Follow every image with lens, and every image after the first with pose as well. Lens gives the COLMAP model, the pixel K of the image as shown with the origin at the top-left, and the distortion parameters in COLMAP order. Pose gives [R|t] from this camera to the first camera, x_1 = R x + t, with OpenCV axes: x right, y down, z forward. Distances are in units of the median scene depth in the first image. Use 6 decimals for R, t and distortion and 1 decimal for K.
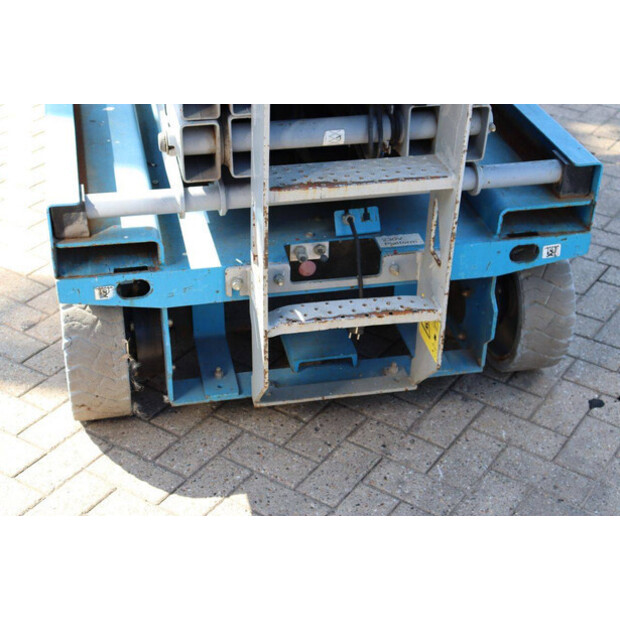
lens RADIAL K [[1056.4, 0, 309.1], [0, 1056.4, 312.9], [0, 0, 1]] dist [0.164619, 0.000000]
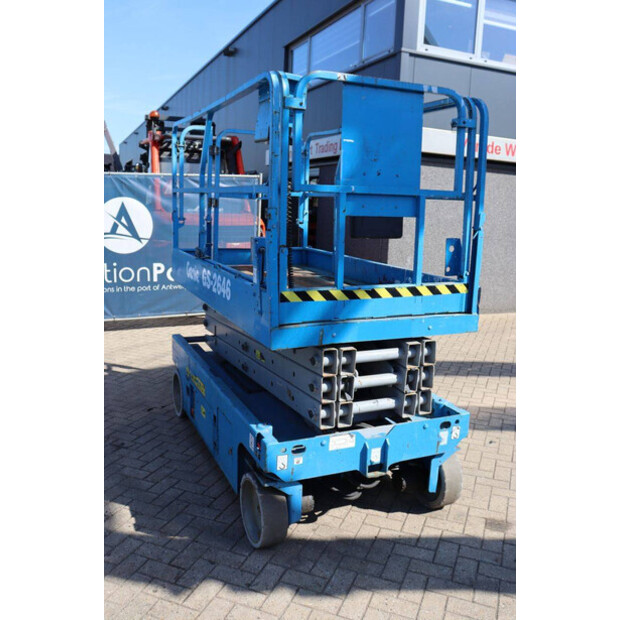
lens RADIAL K [[567.4, 0, 309.5], [0, 567.4, 308.6], [0, 0, 1]] dist [-0.083404, 0.000000]
pose [[-0.977108, -0.012024, -0.212403, 0.221526], [-0.152571, 0.735401, 0.660233, -1.551147], [0.148262, 0.677525, -0.720401, 2.385699]]
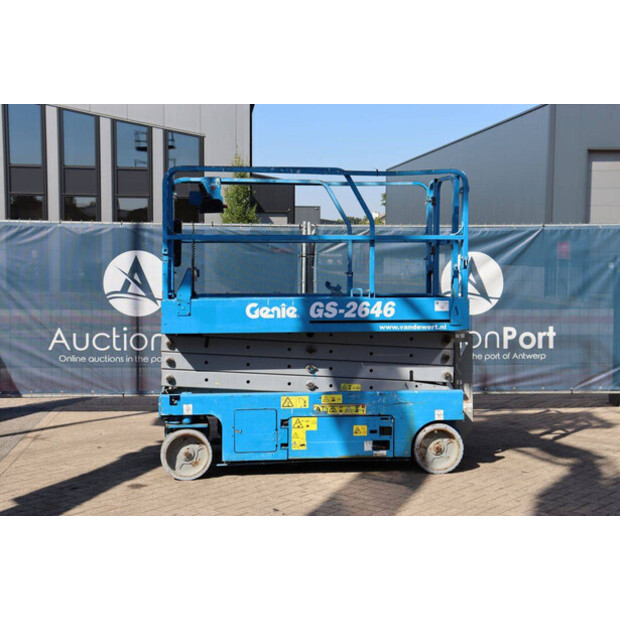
lens RADIAL K [[984.1, 0, 314.4], [0, 984.1, 308.4], [0, 0, 1]] dist [0.116064, 0.000000]
pose [[0.084346, -0.067956, 0.994117, -3.355597], [0.526482, 0.850080, 0.013440, -0.603232], [-0.845992, 0.522251, 0.107479, 0.814551]]
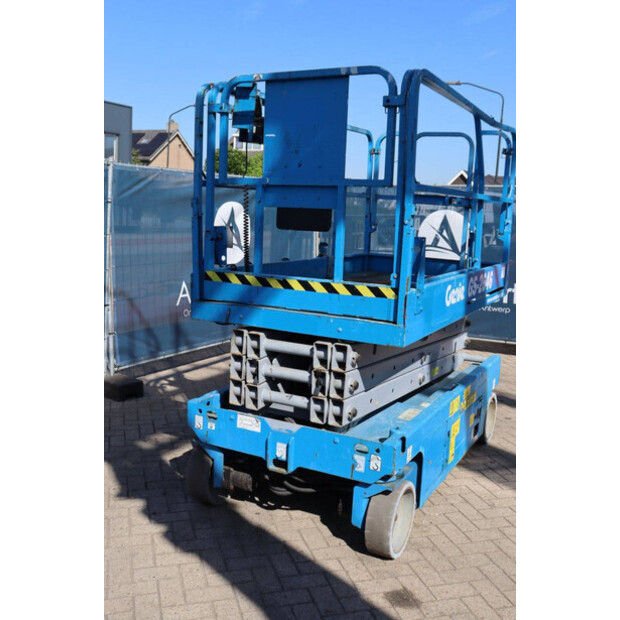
lens RADIAL K [[648.1, 0, 310.9], [0, 648.1, 310.4], [0, 0, 1]] dist [-0.043056, 0.000000]
pose [[-0.766066, -0.150061, 0.625000, -1.016137], [0.289669, 0.787425, 0.544108, -1.496023], [-0.573790, 0.597865, -0.559751, 2.298466]]
